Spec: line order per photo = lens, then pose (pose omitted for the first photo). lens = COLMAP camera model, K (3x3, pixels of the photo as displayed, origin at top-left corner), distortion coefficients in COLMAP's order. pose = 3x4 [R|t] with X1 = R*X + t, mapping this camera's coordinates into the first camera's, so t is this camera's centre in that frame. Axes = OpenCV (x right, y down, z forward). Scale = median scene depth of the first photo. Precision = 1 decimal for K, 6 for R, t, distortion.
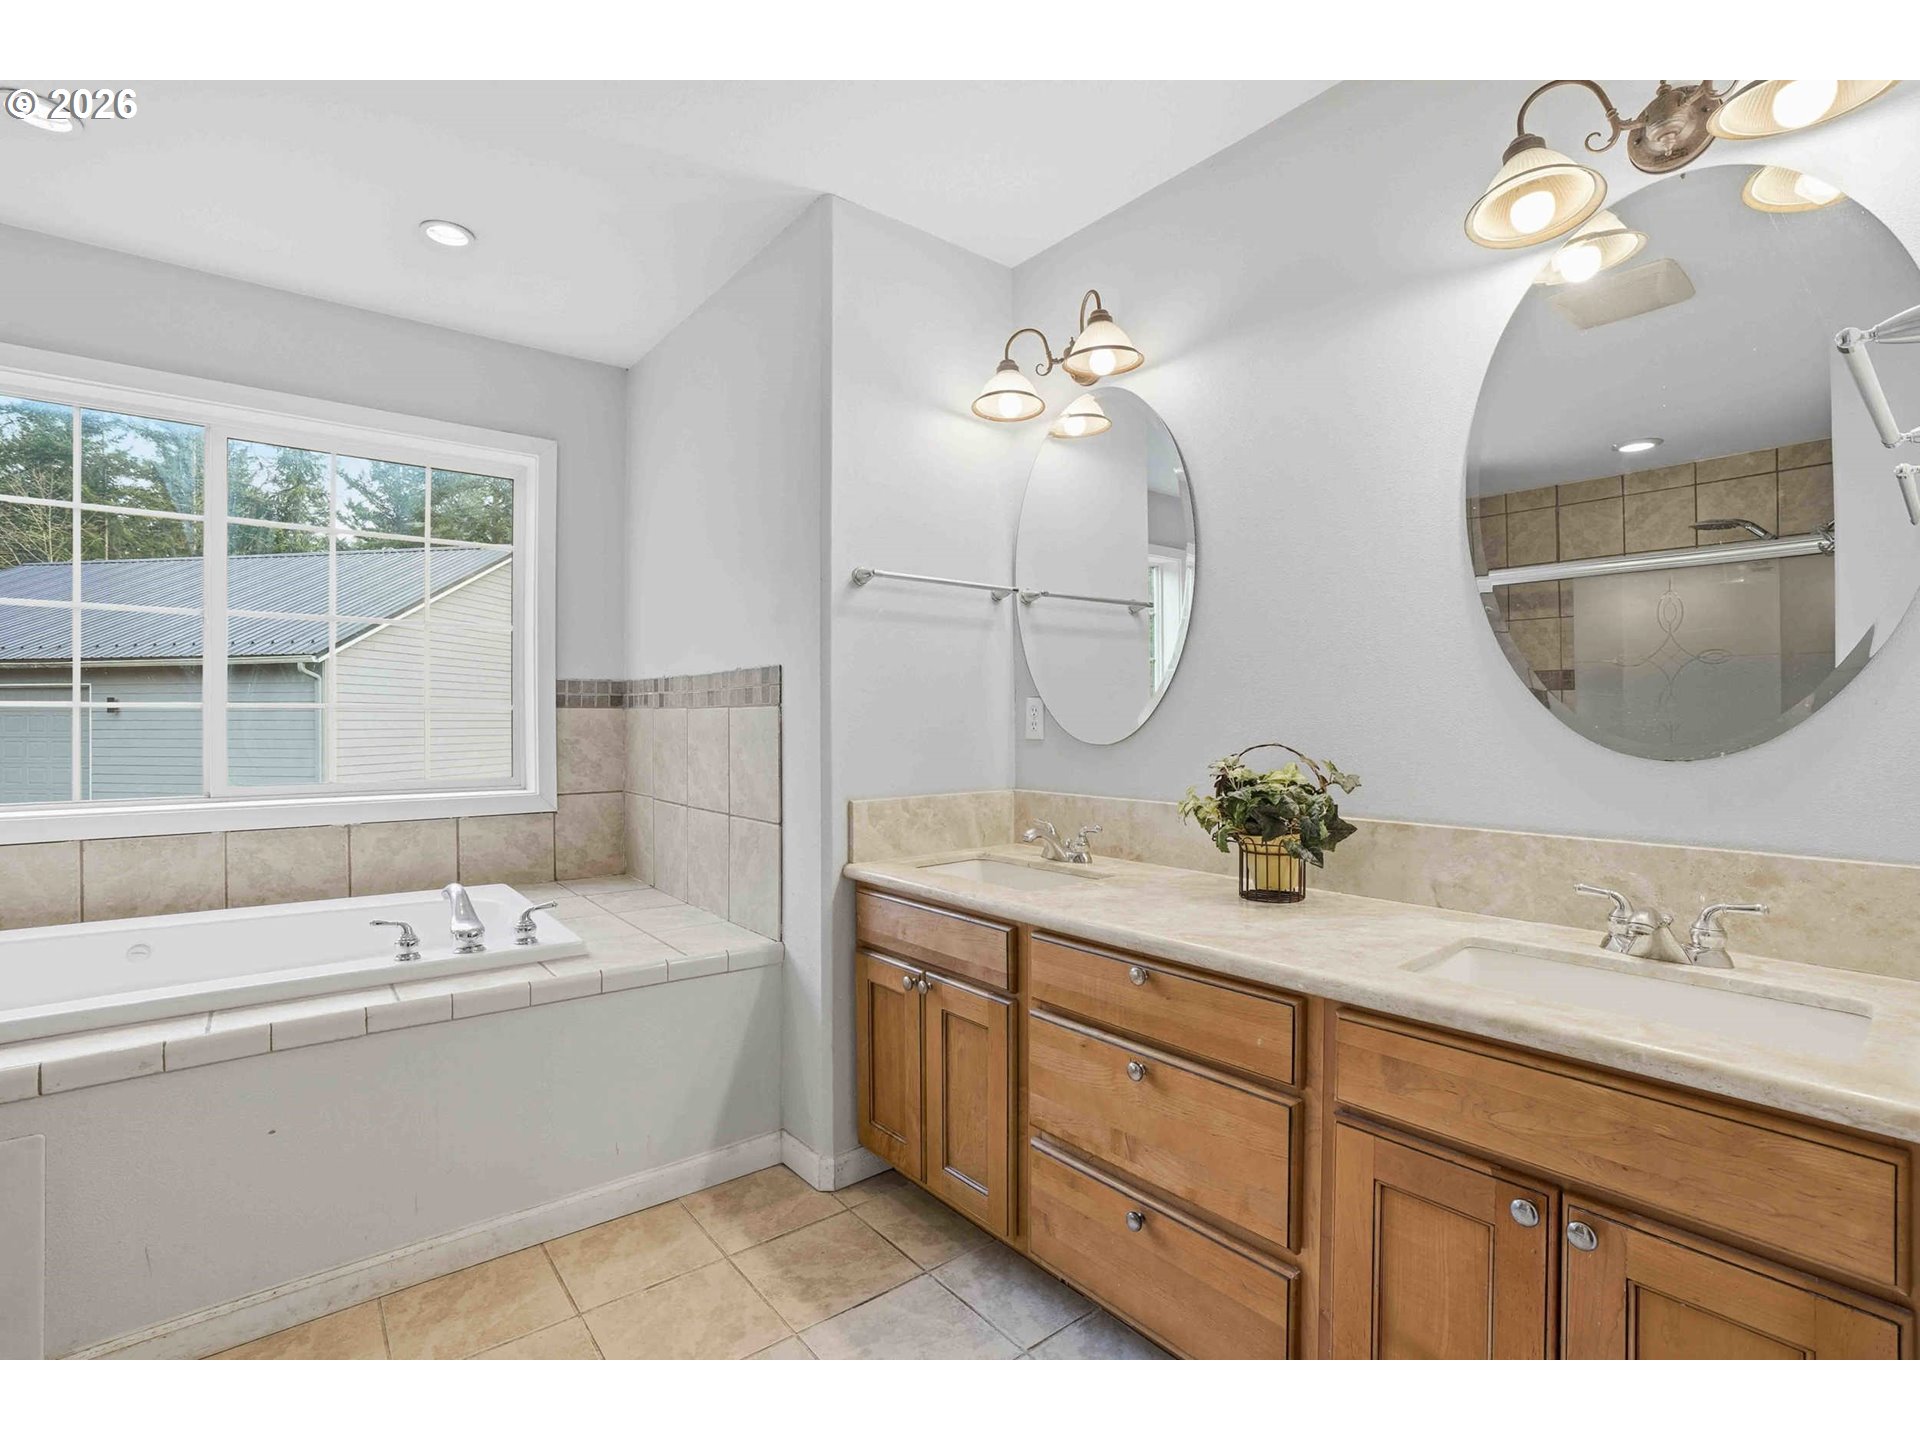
lens RADIAL K [[897.1, 0, 960.4], [0, 897.1, 716.0], [0, 0, 1]] dist [-0.076595, 0.033281]
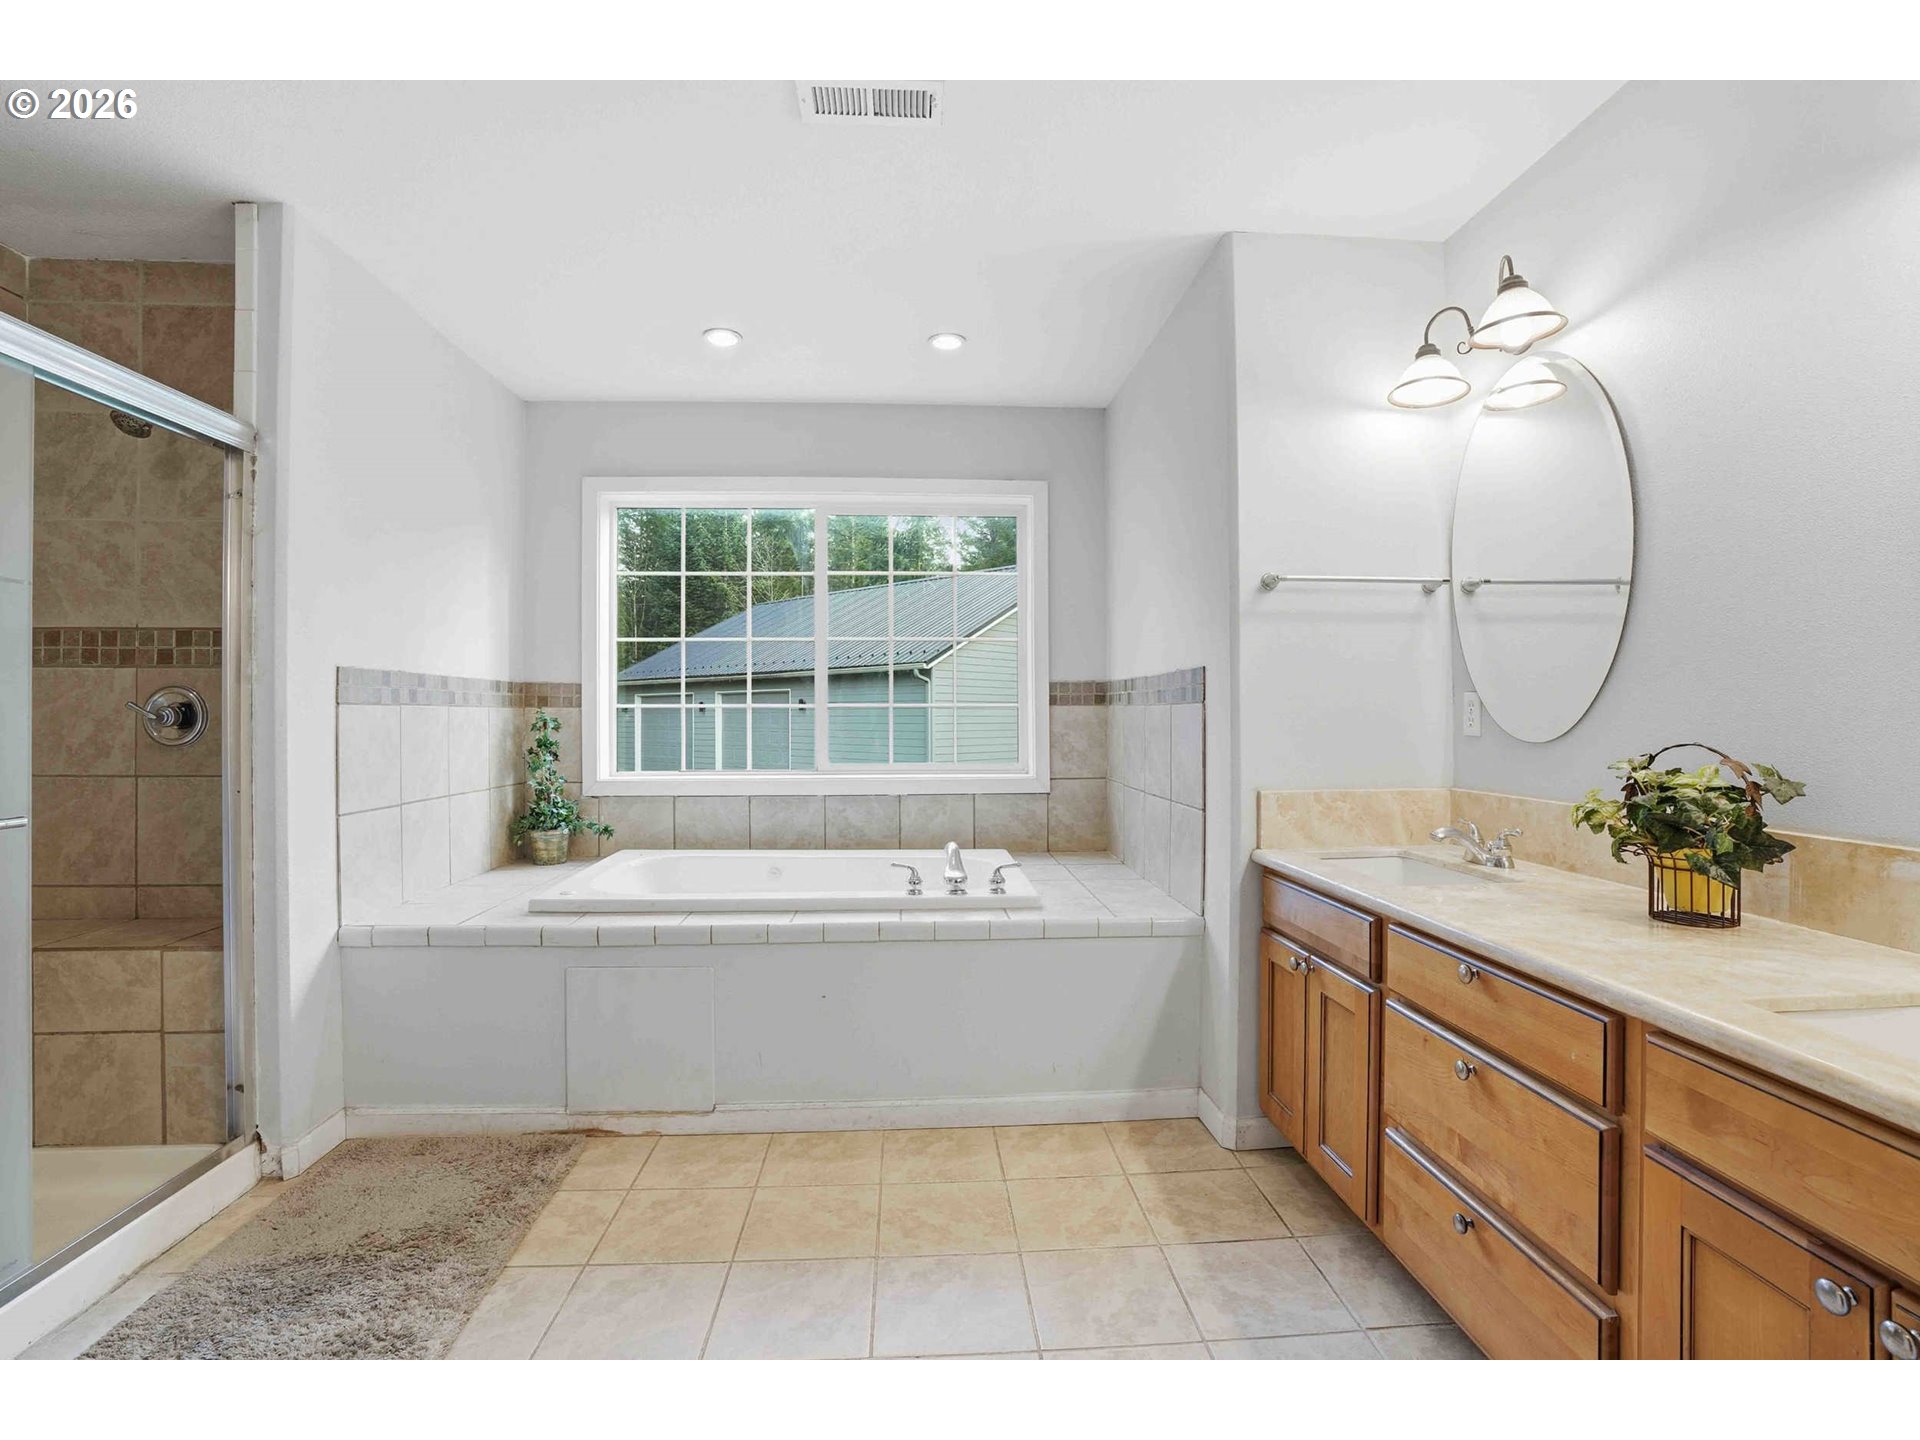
lens RADIAL K [[897.1, 0, 960.4], [0, 897.1, 716.0], [0, 0, 1]] dist [-0.076595, 0.033281]
pose [[0.819709, 0.000785, -0.572780, 0.196083], [0.001717, 0.999991, 0.003828, 0.000137], [0.572778, -0.004122, 0.819700, -0.079731]]
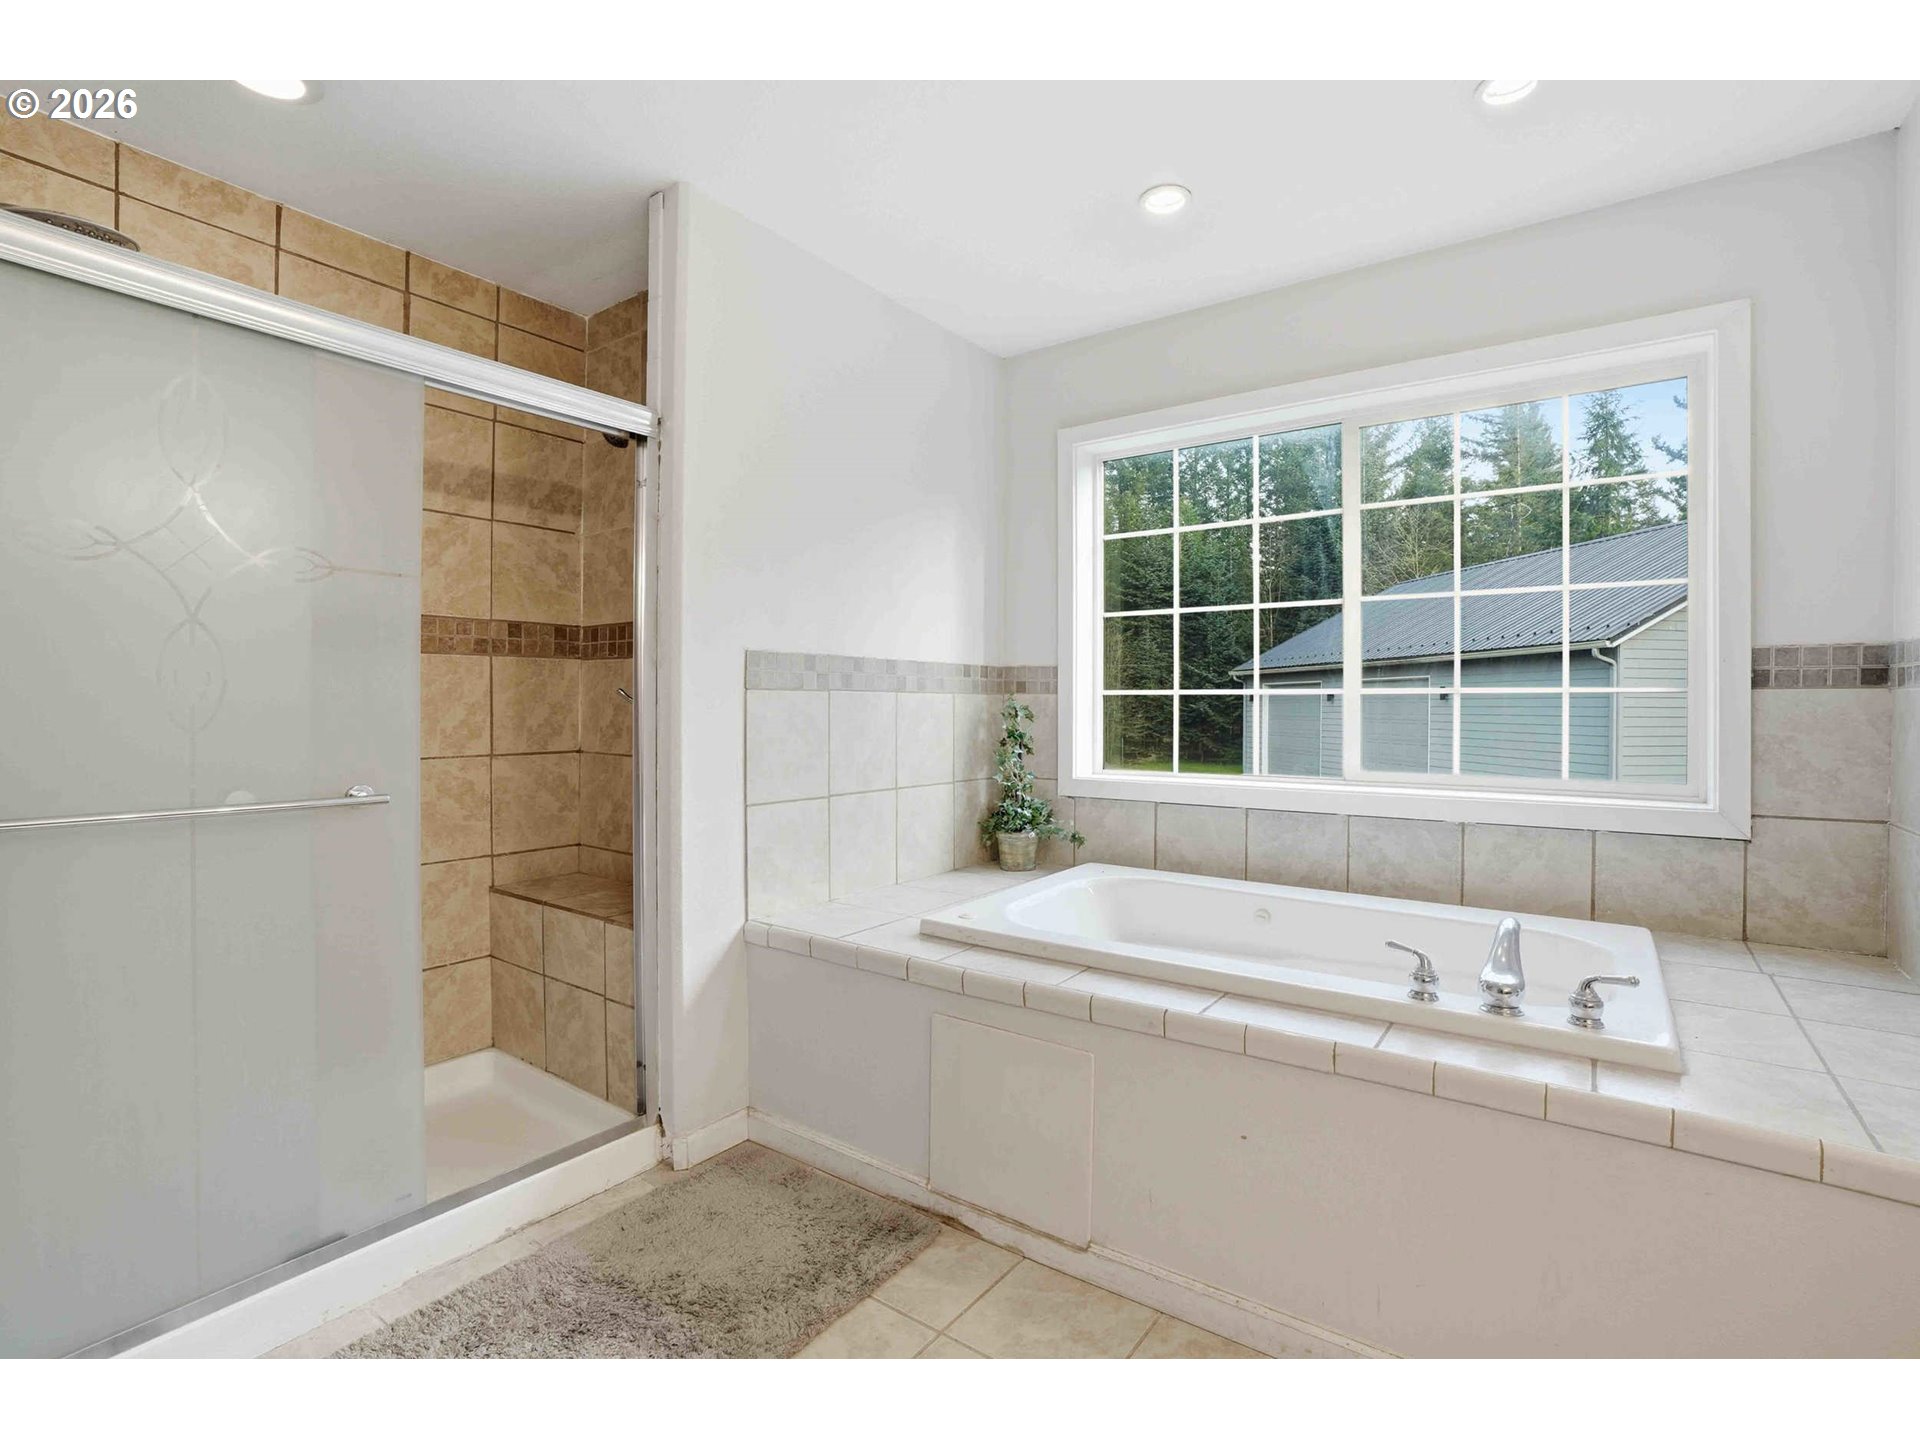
lens RADIAL K [[897.1, 0, 960.4], [0, 897.1, 716.0], [0, 0, 1]] dist [-0.076595, 0.033281]
pose [[0.266879, 0.015394, -0.963607, 0.031672], [-0.000497, 0.999874, 0.015836, 0.002341], [0.963730, -0.003747, 0.266853, 0.338981]]
